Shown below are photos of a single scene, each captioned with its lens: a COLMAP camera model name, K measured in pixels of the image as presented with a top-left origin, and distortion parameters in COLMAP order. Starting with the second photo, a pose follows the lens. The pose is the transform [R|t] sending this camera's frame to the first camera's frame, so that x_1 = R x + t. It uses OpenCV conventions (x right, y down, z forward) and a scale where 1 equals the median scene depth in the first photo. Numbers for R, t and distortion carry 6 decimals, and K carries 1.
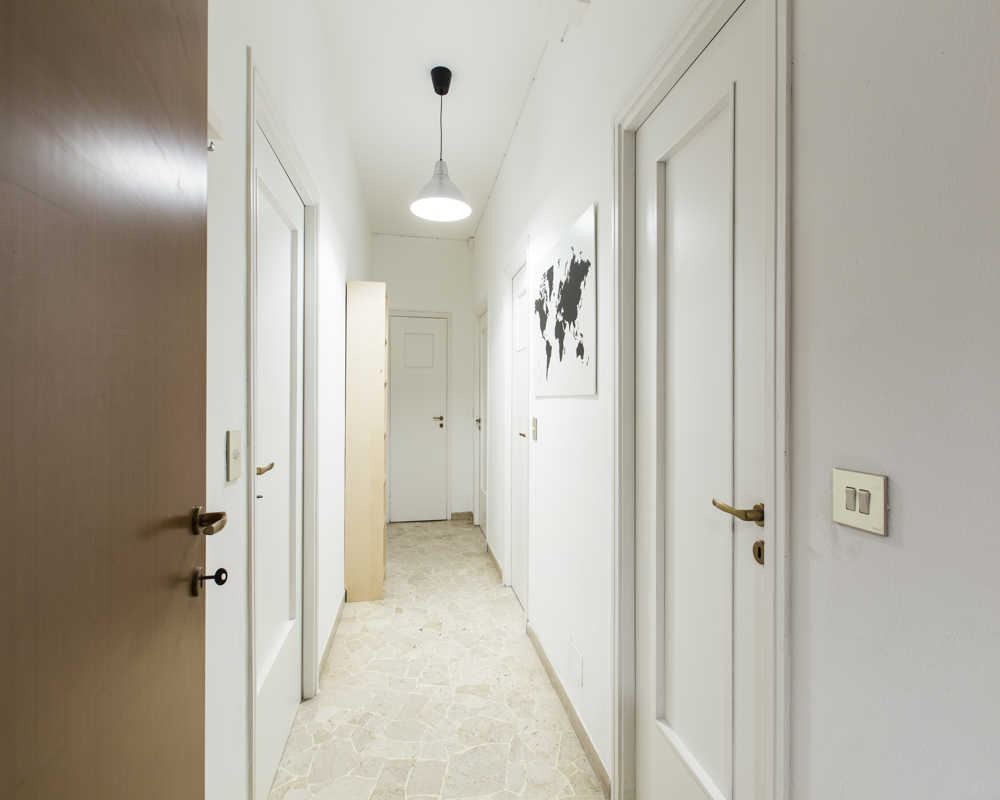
lens RADIAL K [[458.3, 0, 500.0], [0, 458.3, 400.0], [0, 0, 1]] dist [-0.002715, -0.000263]
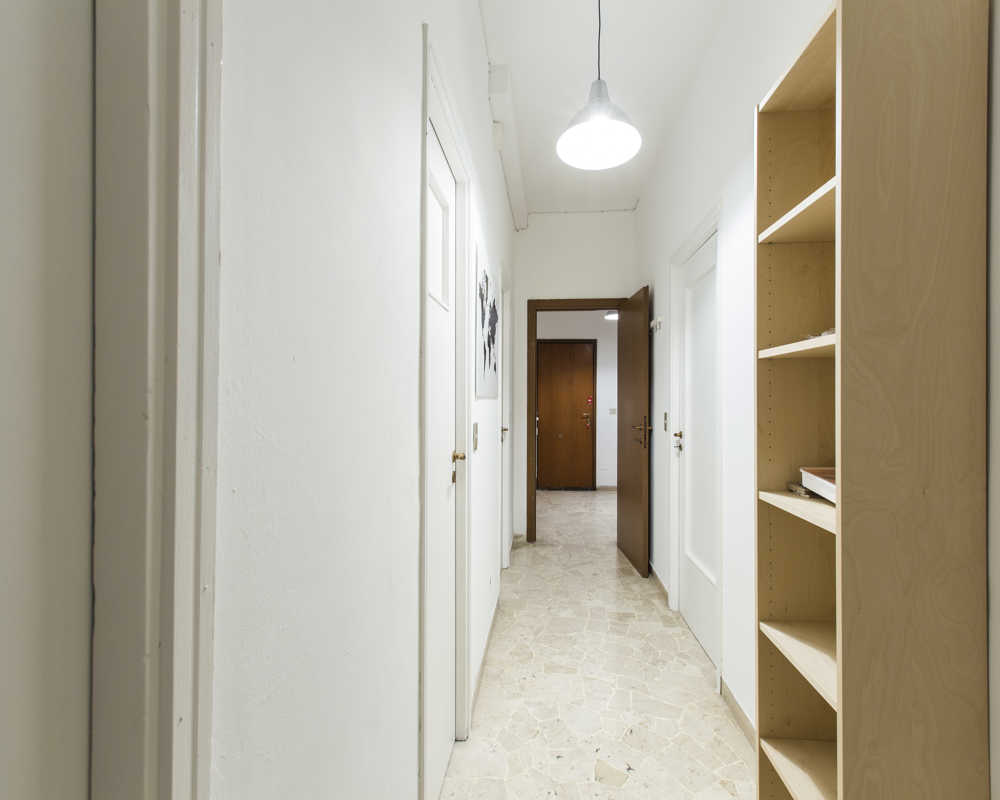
lens RADIAL K [[472.6, 0, 458.3], [0, 472.6, 400.0], [0, 0, 1]] dist [-0.000670, 0.000005]
pose [[-0.932161, -0.002143, 0.362039, -0.224725], [-0.001467, 0.999997, 0.002142, -0.003445], [-0.362042, 0.001465, -0.932161, 2.021994]]
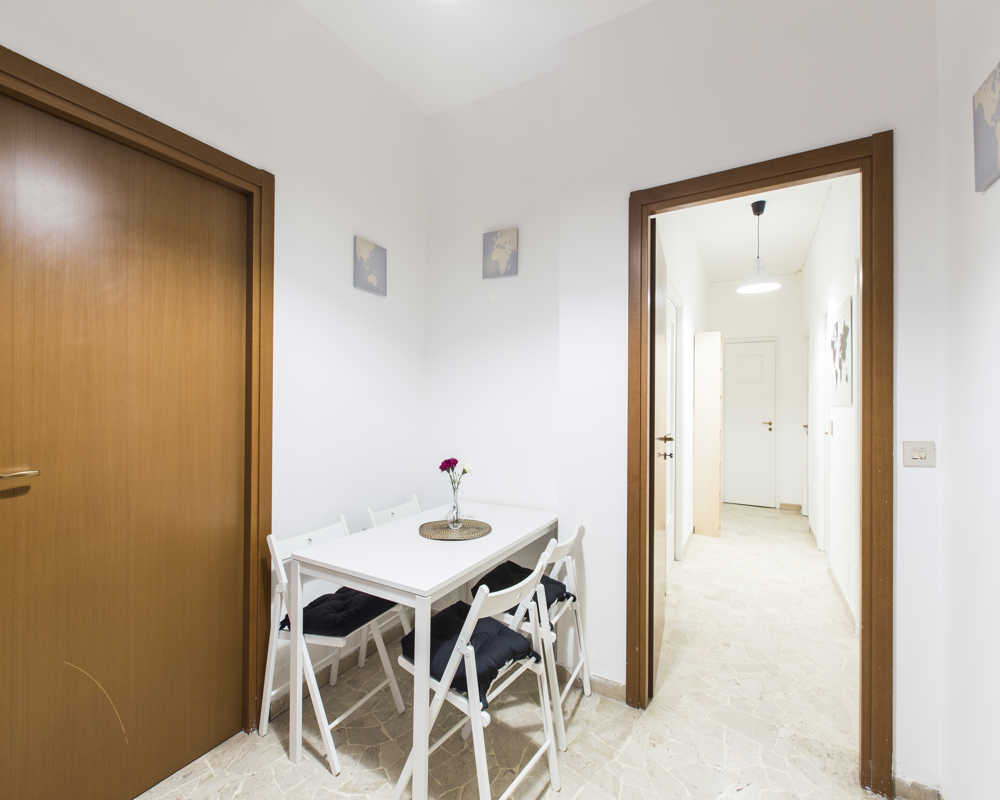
lens RADIAL K [[446.9, 0, 500.0], [0, 446.9, 400.0], [0, 0, 1]] dist [0.000712, 0.000187]
pose [[0.762673, -0.004239, -0.646770, 0.213846], [-0.008079, 0.999838, -0.016080, 0.005553], [0.646734, 0.017489, 0.762515, -0.856183]]
